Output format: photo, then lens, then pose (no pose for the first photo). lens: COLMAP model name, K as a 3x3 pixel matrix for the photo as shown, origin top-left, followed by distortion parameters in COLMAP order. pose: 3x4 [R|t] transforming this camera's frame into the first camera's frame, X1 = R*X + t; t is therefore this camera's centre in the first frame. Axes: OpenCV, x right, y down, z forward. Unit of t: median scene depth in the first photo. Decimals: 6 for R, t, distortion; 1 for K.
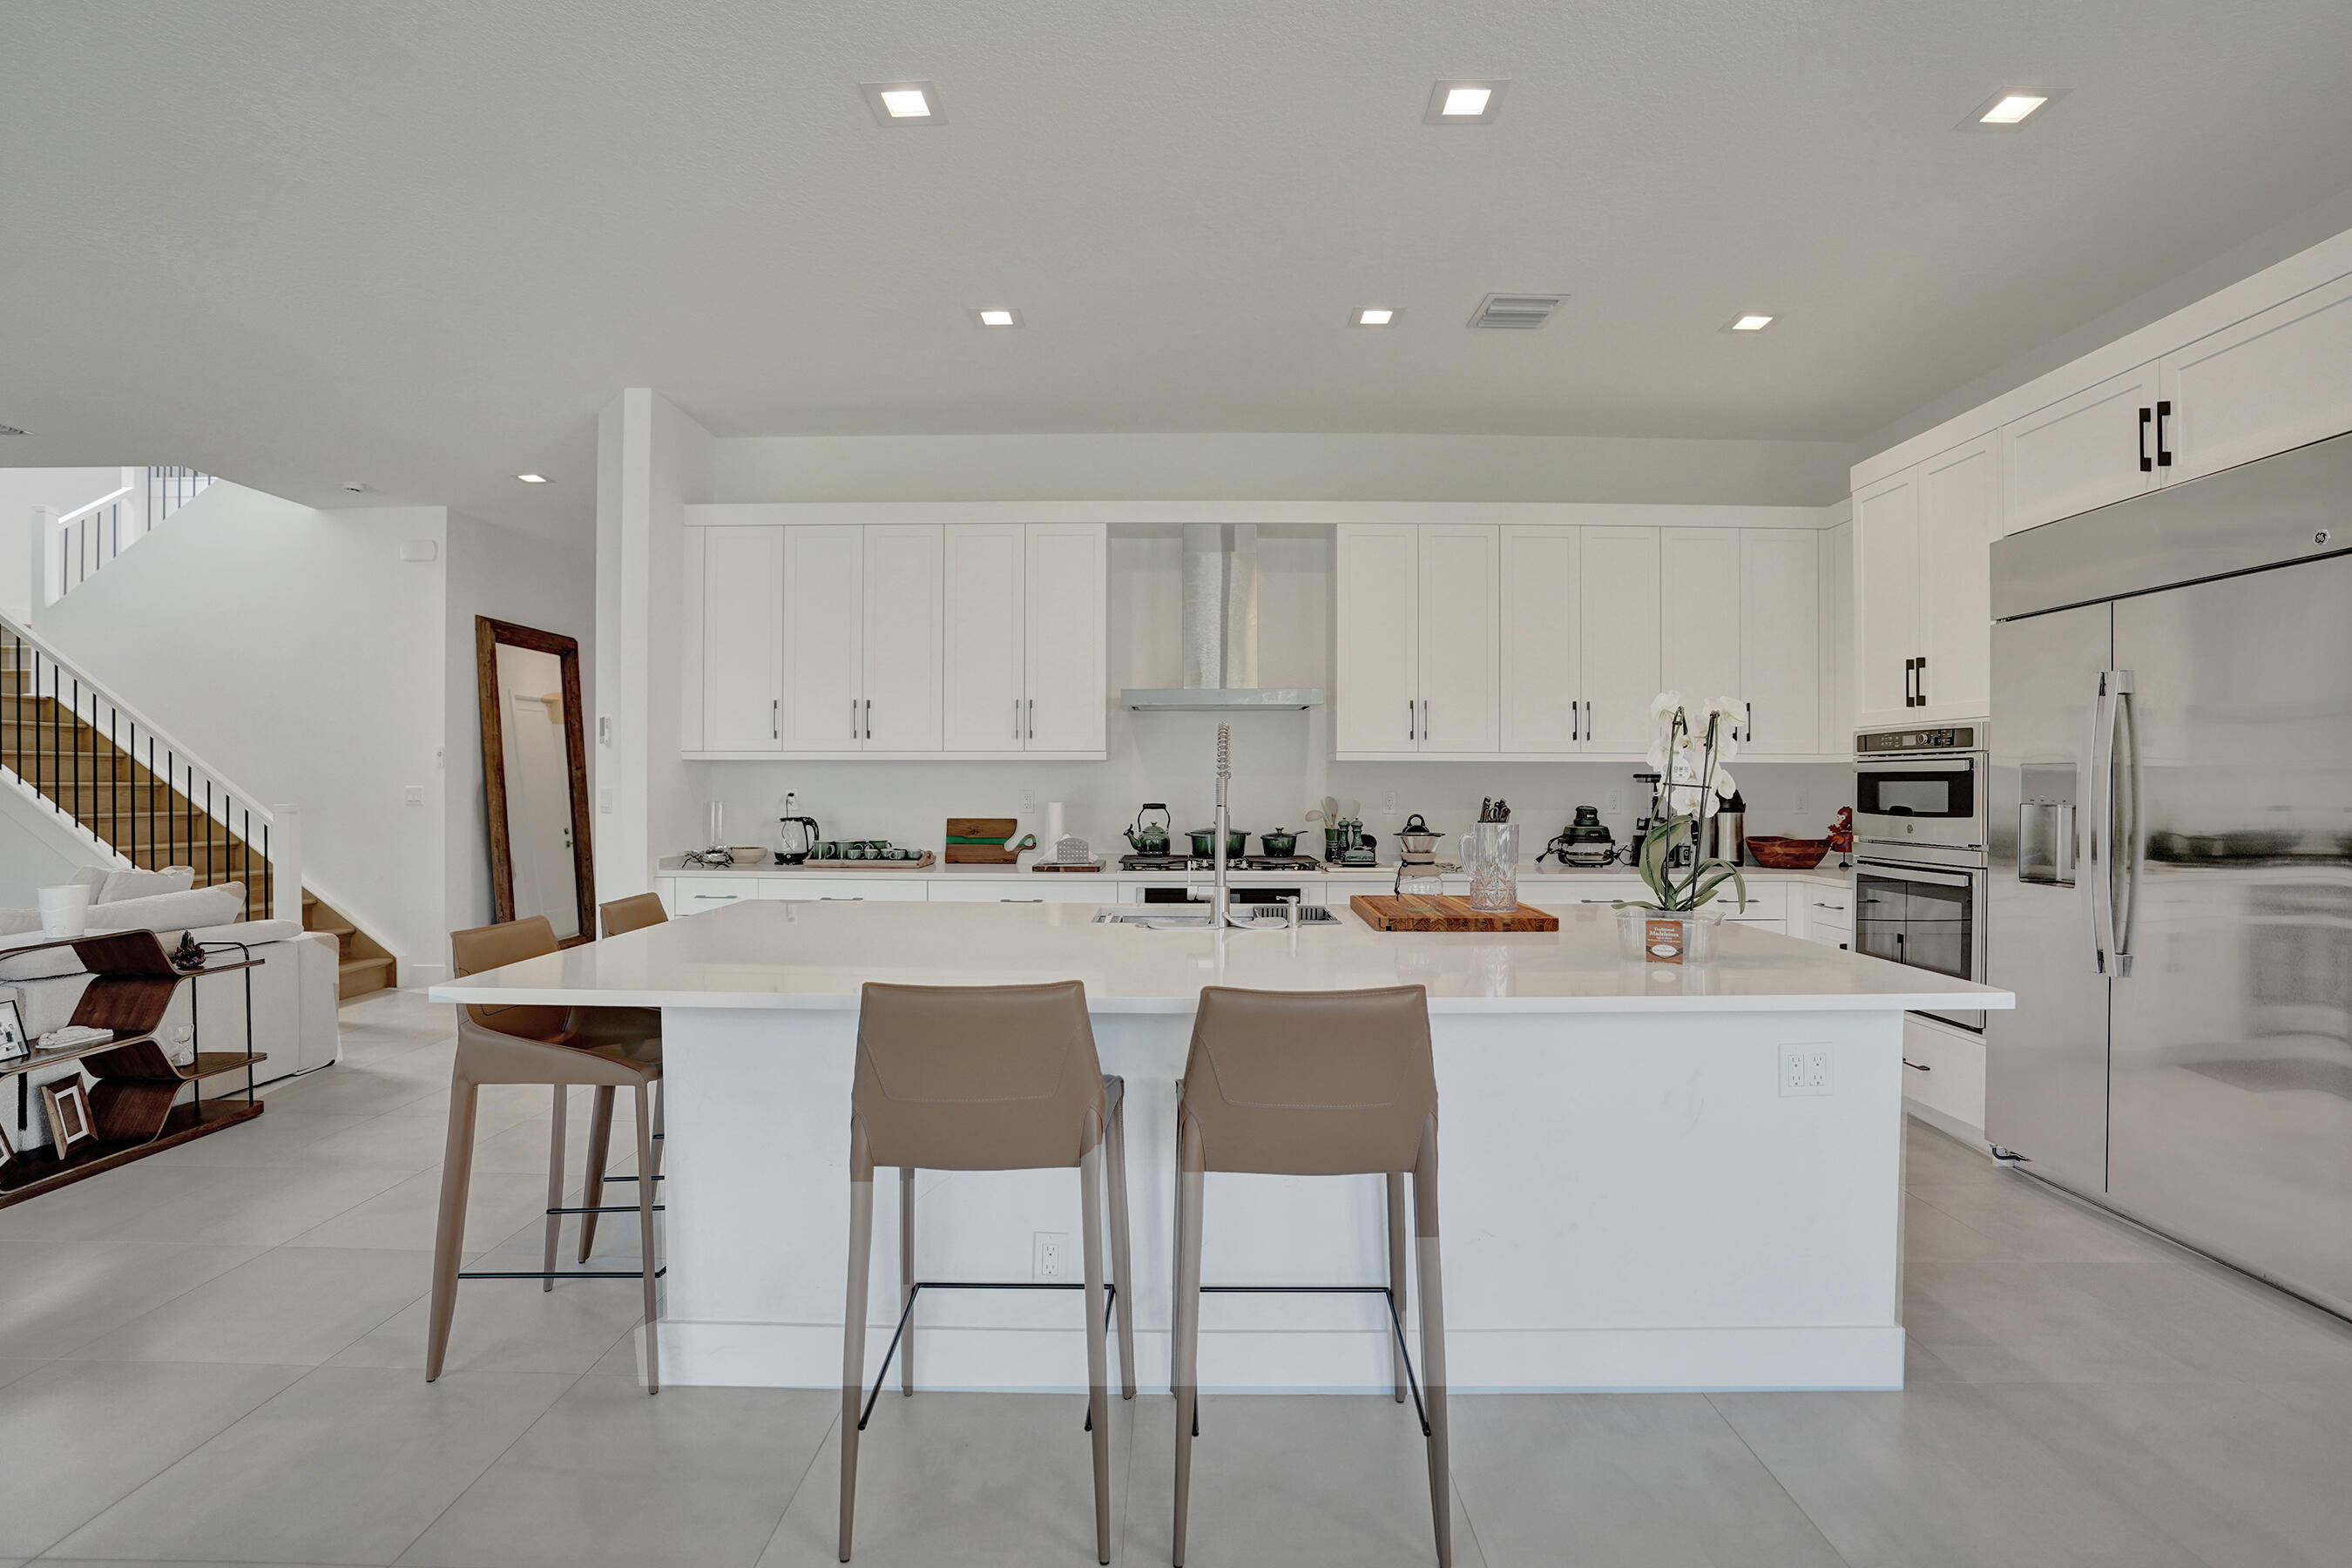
lens RADIAL K [[1133.6, 0, 1176.0], [0, 1133.6, 784.0], [0, 0, 1]] dist [-0.048191, 0.000047]
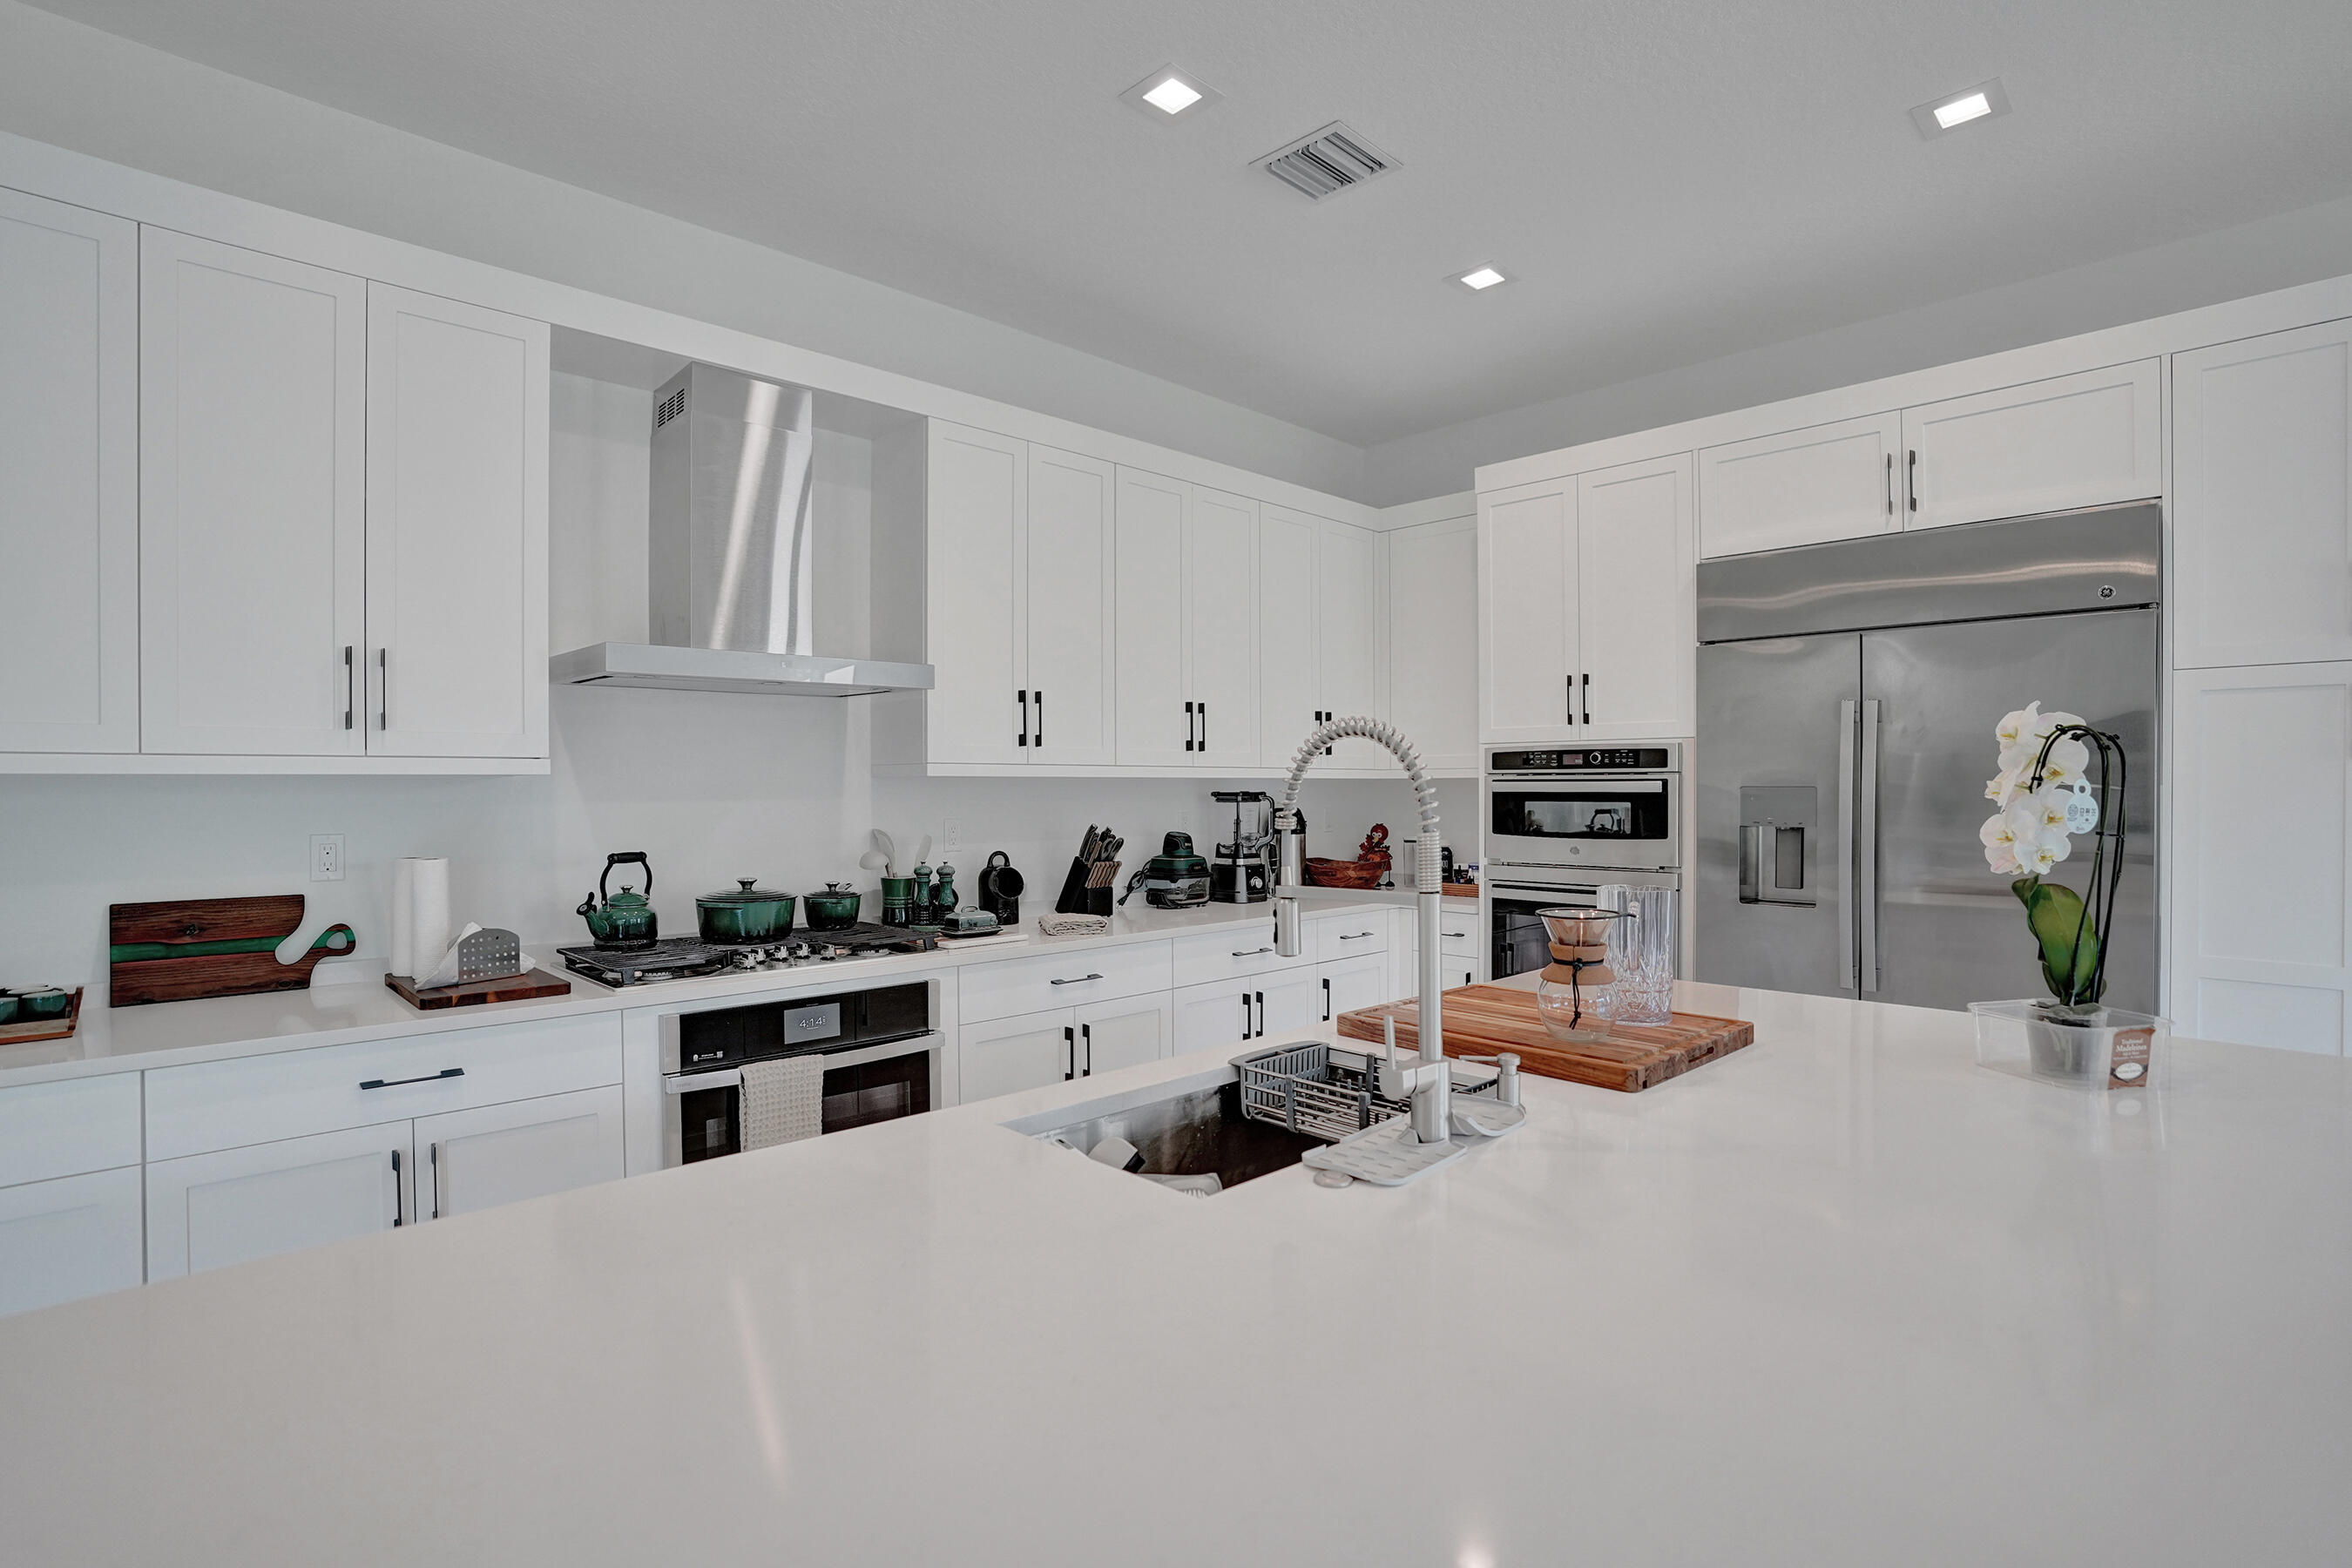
lens RADIAL K [[1133.6, 0, 1176.0], [0, 1133.6, 784.0], [0, 0, 1]] dist [-0.048191, 0.000047]
pose [[0.715826, -0.003419, 0.698270, -0.214408], [0.004846, 0.999988, -0.000071, -0.015521], [-0.698261, 0.003435, 0.715835, 0.428025]]
